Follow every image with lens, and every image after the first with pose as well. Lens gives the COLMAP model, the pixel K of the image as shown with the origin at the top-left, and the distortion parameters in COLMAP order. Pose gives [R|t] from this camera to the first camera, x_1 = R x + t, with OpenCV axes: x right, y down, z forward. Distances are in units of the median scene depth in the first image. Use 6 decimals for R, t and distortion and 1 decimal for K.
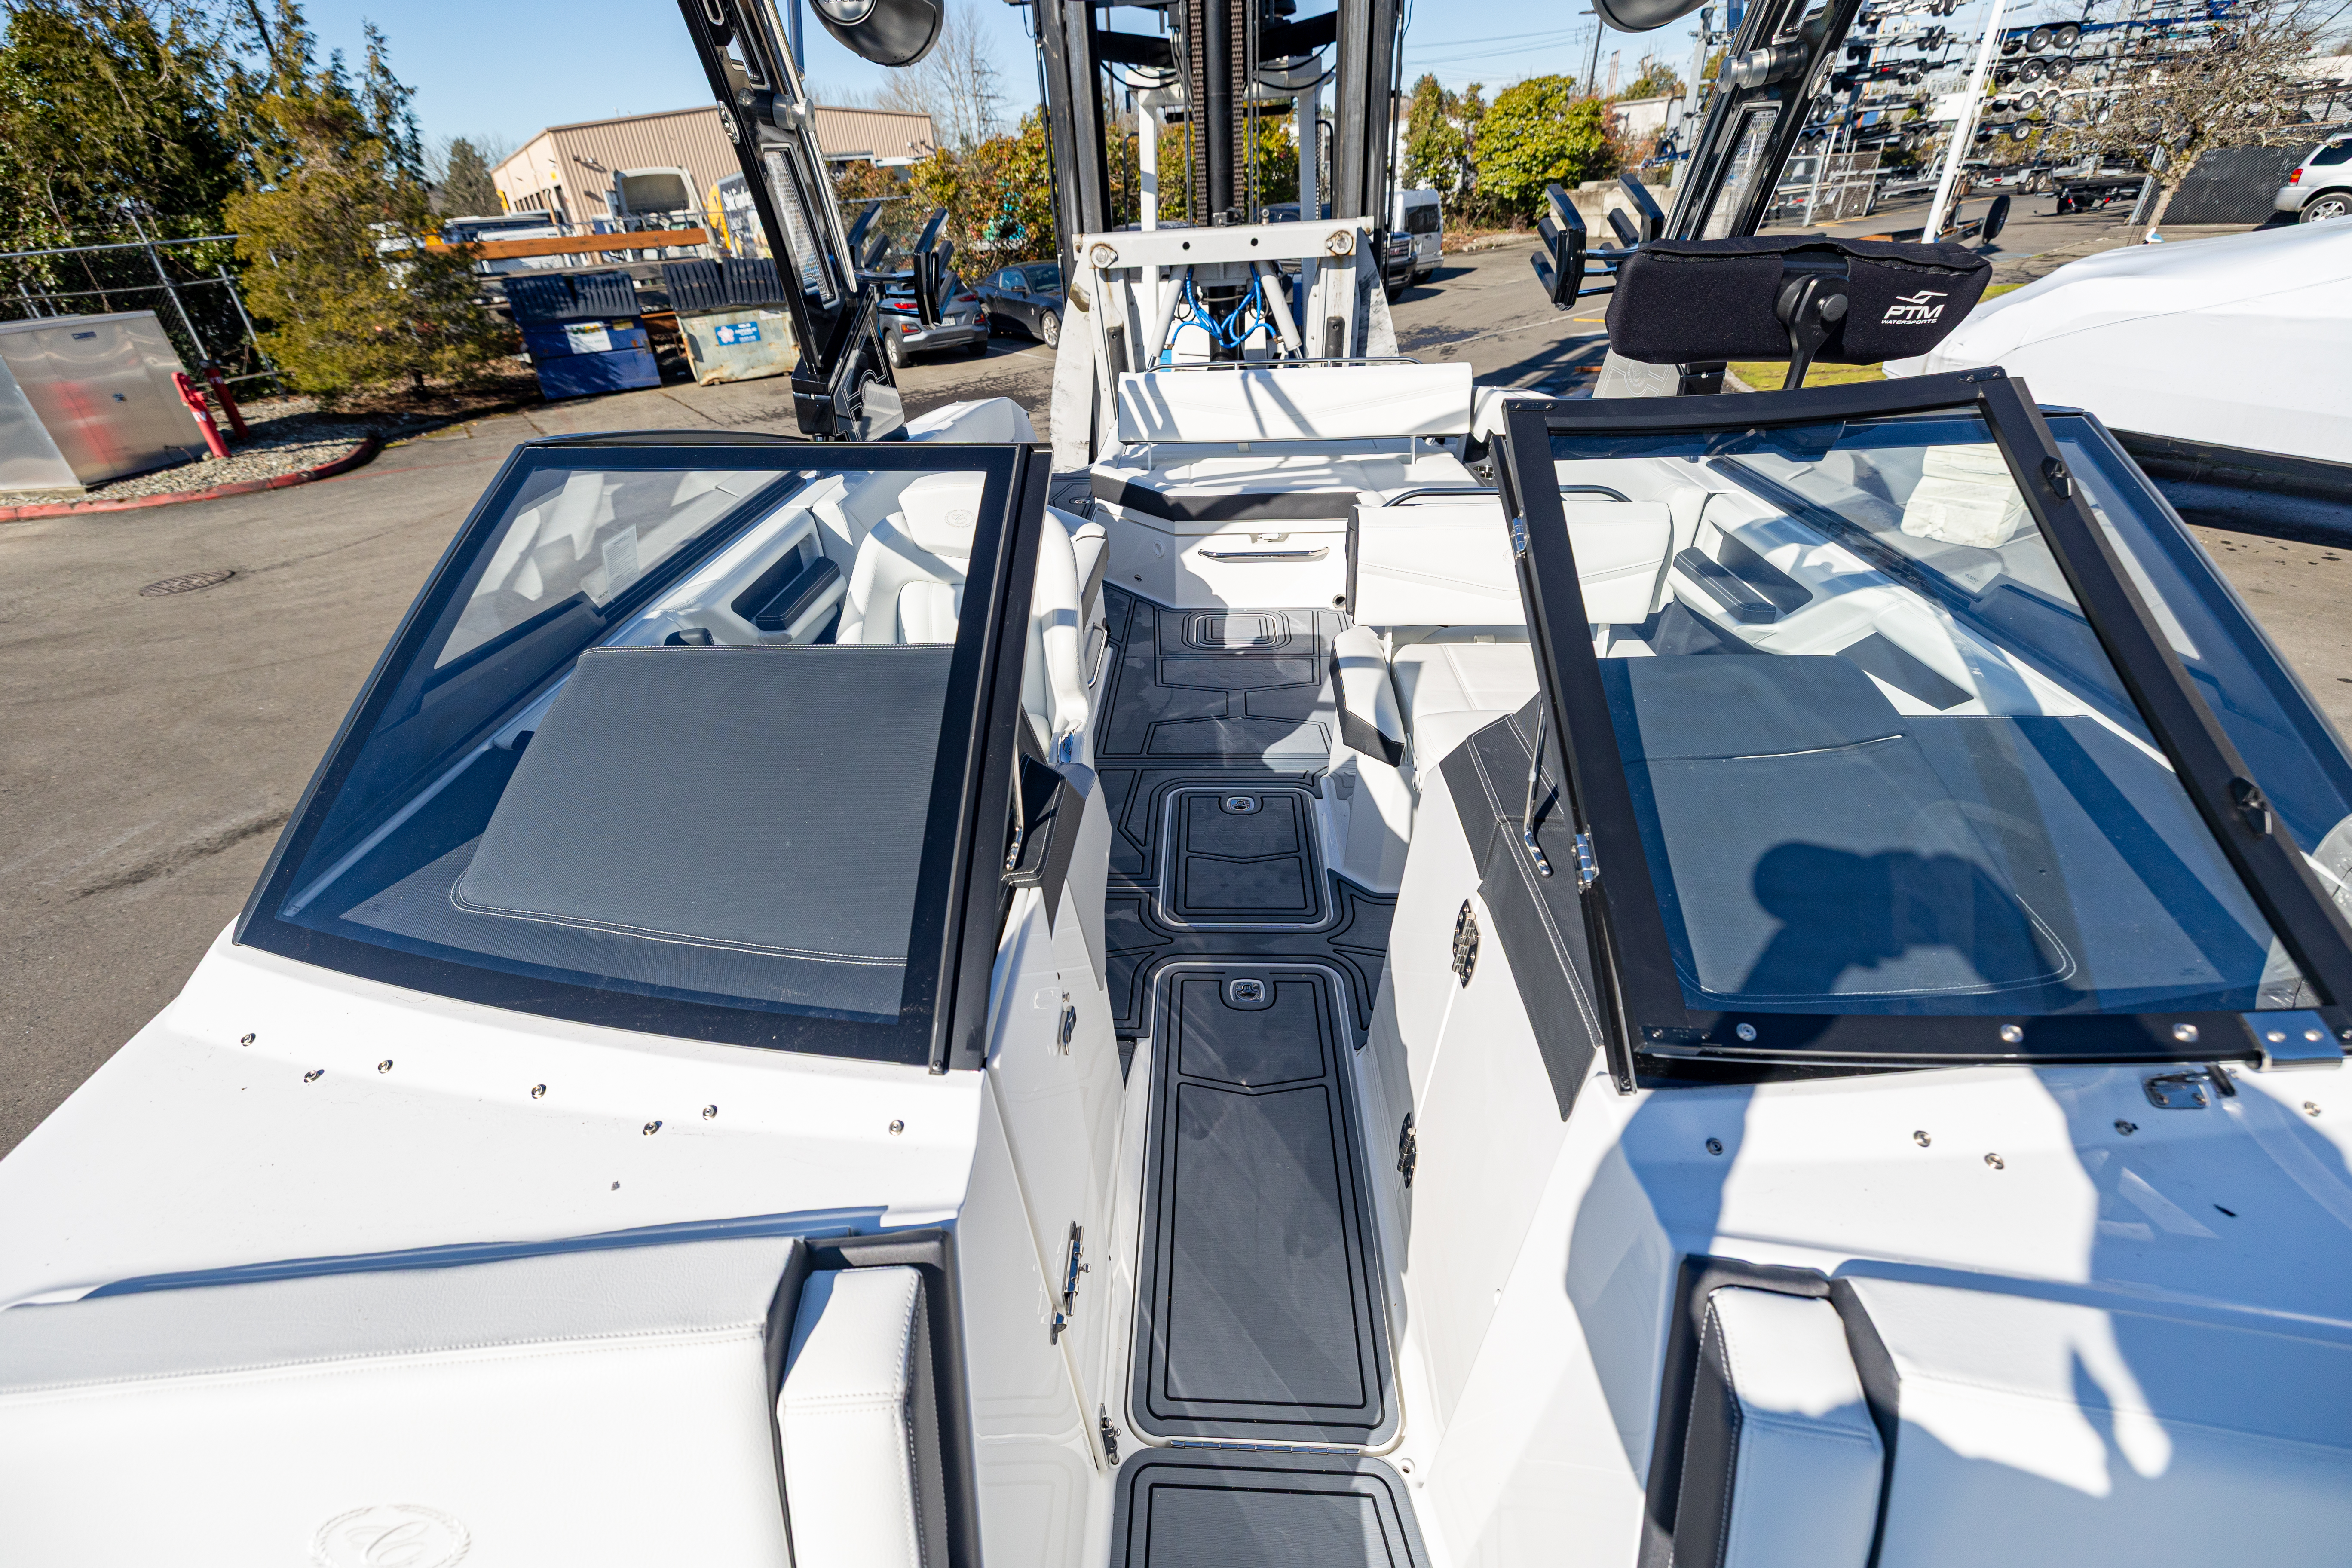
lens RADIAL K [[982.3, 0, 1153.6], [0, 982.3, 769.8], [0, 0, 1]] dist [0.001202, -0.000410]
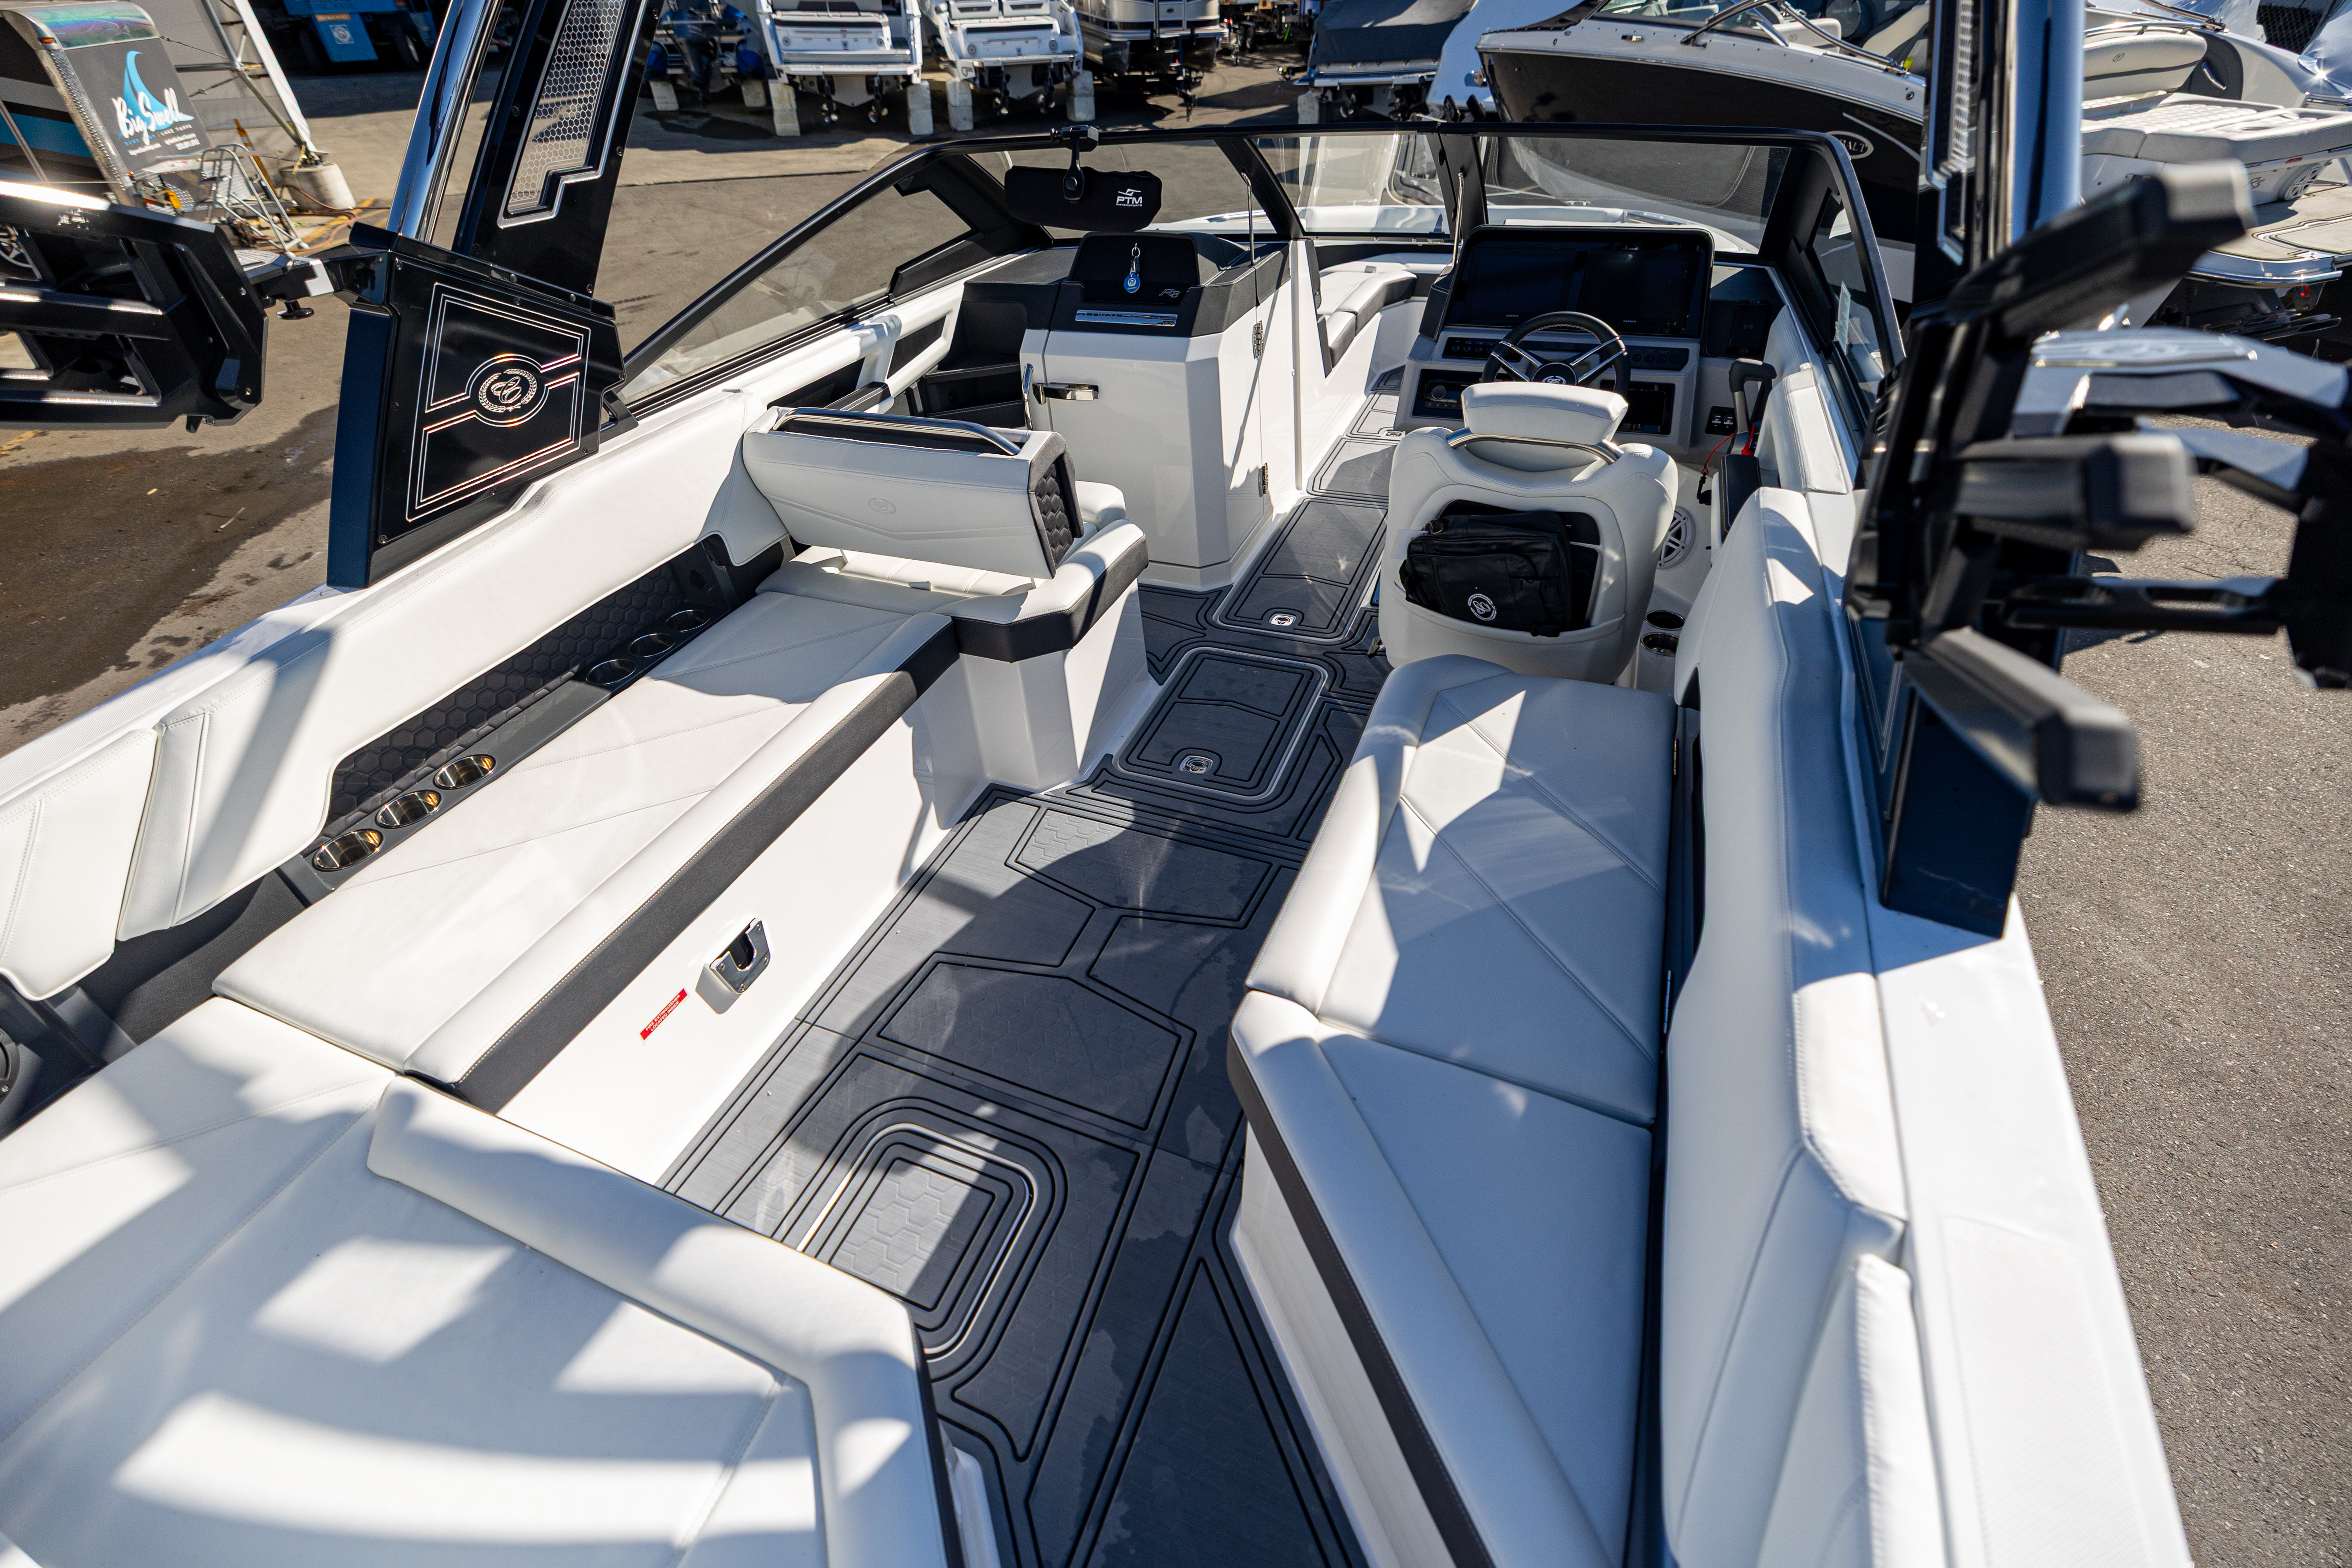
lens RADIAL K [[1007.4, 0, 1154.4], [0, 1007.4, 754.5], [0, 0, 1]] dist [0.001740, 0.000340]
pose [[-0.940875, -0.128374, 0.313486, -0.028650], [0.243601, 0.386663, 0.889466, -0.141600], [-0.235398, 0.913242, -0.332530, 0.235108]]
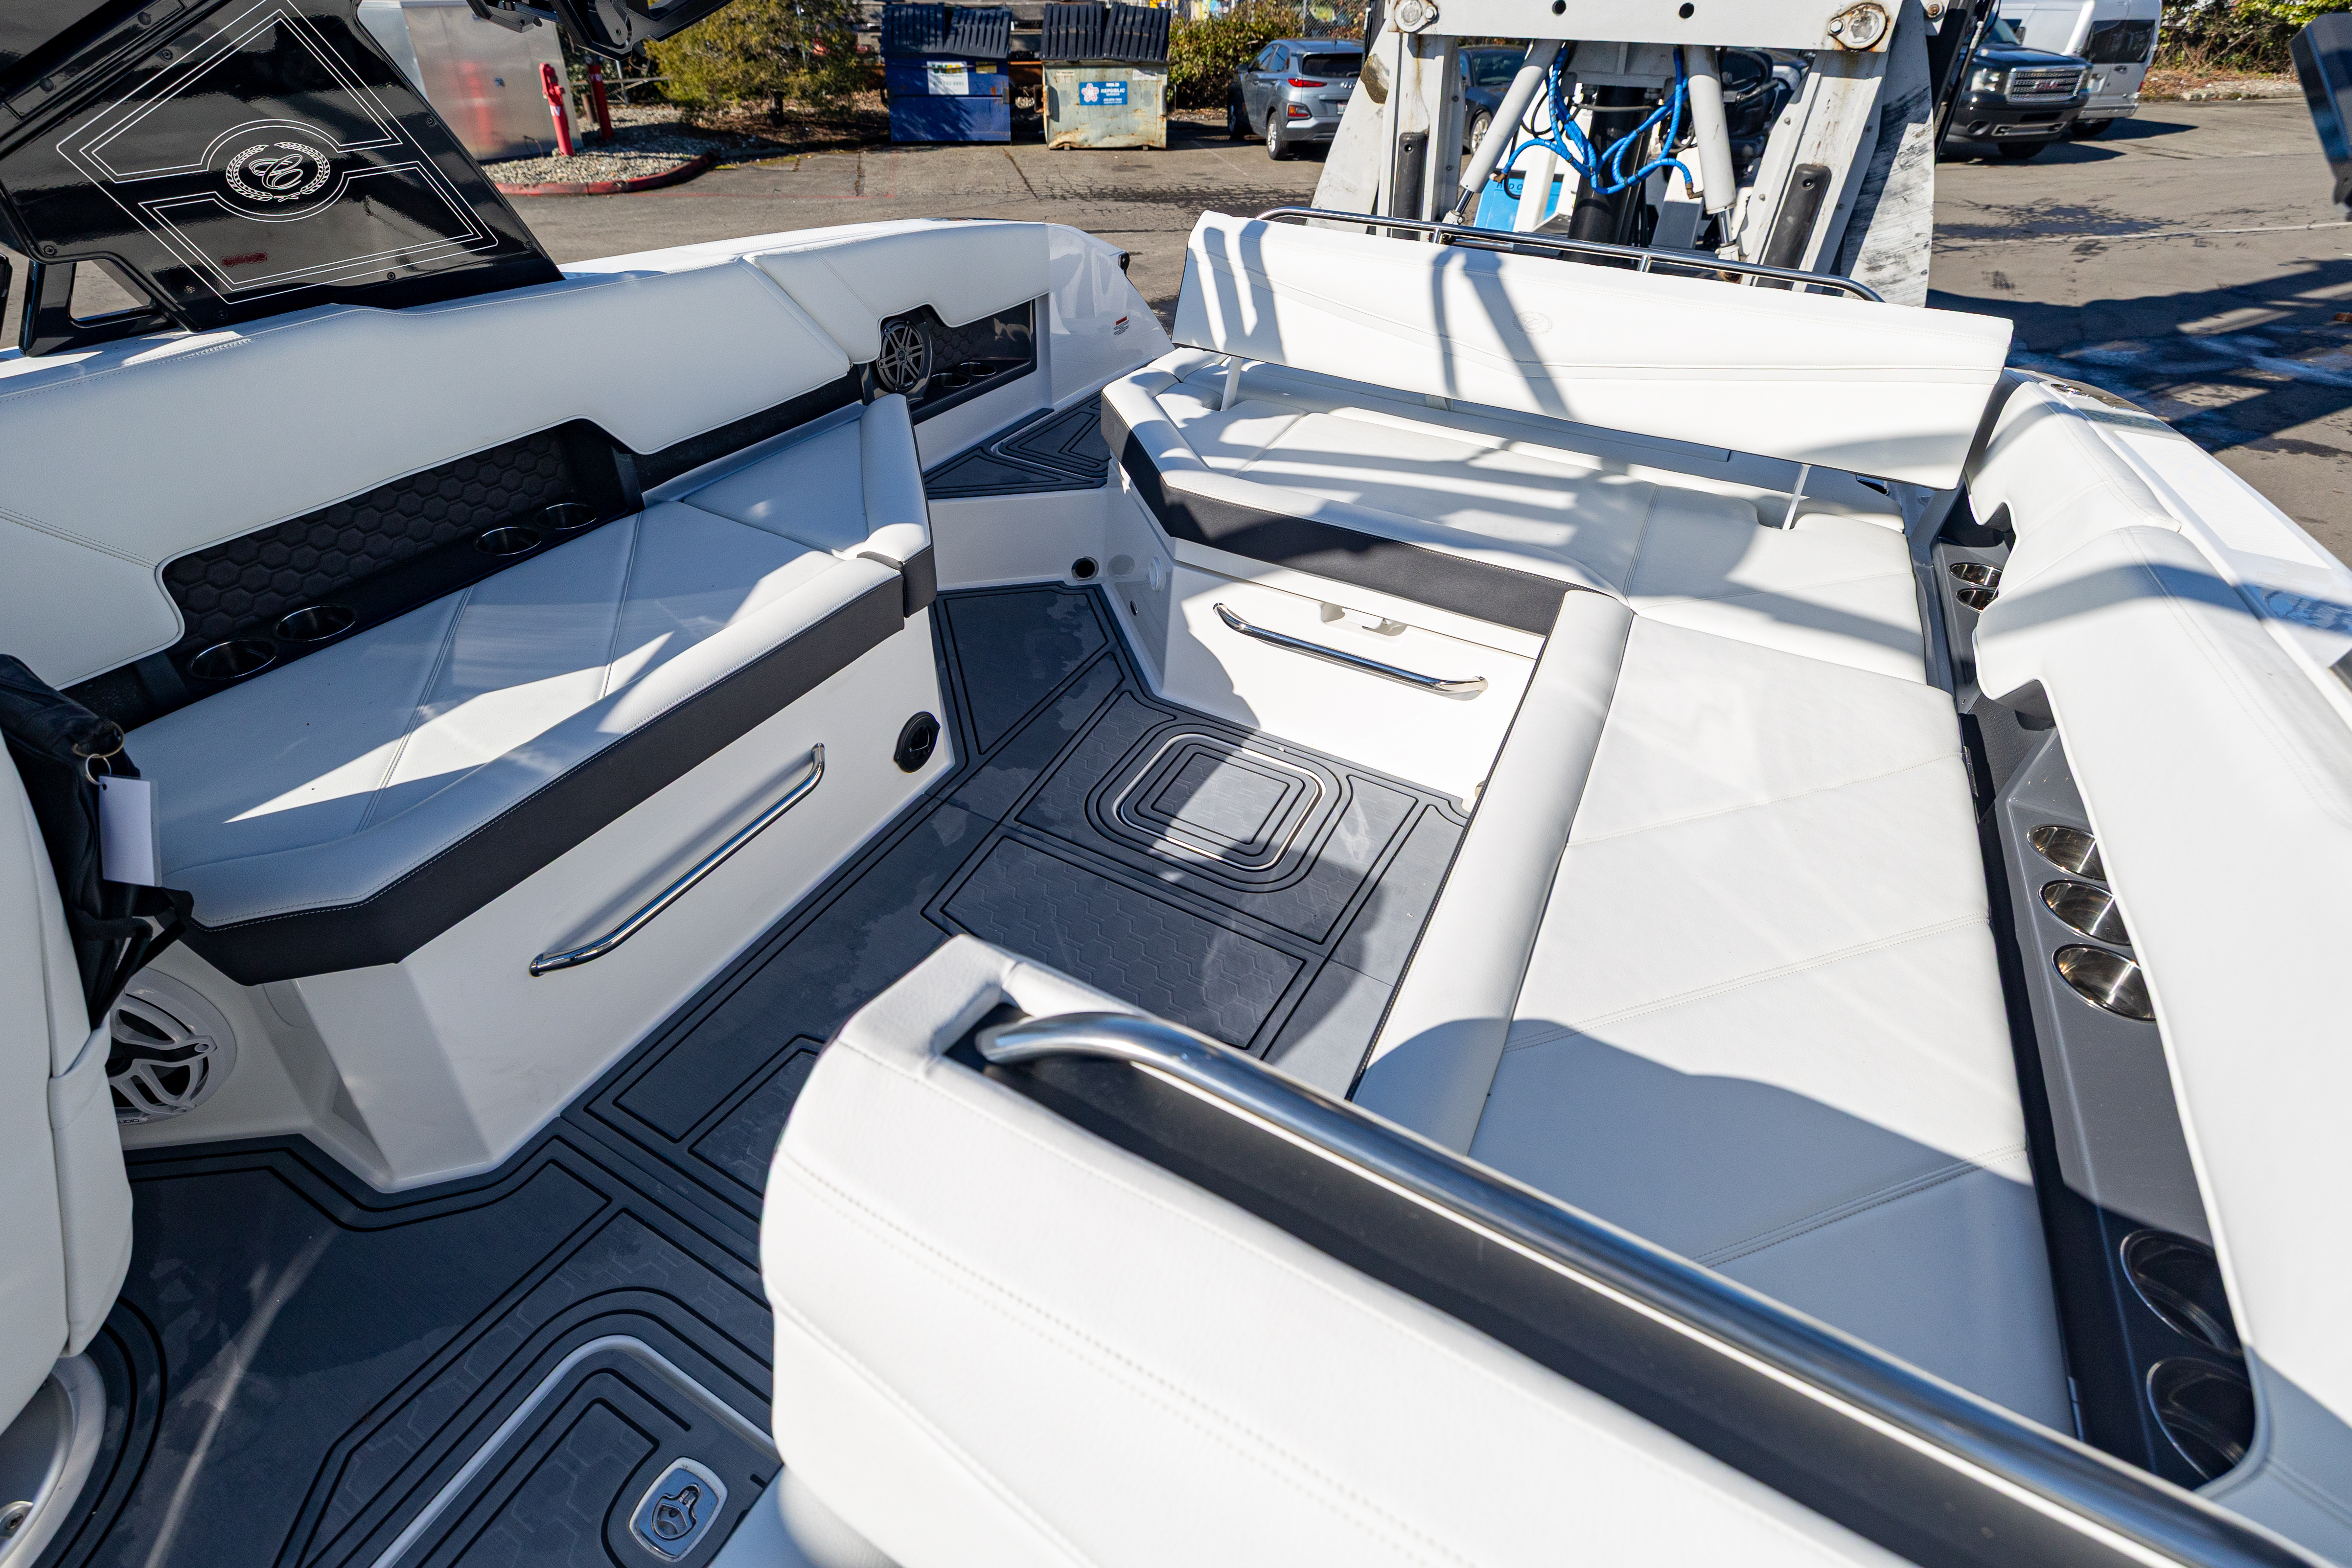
lens RADIAL K [[1118.6, 0, 1114.5], [0, 1118.6, 655.6], [0, 0, 1]] dist [0.002414, -0.000190]
pose [[0.900843, 0.281370, -0.330624, 0.048725], [-0.273148, 0.959265, 0.072121, -0.058232], [0.337448, 0.025340, 0.941003, 0.122422]]
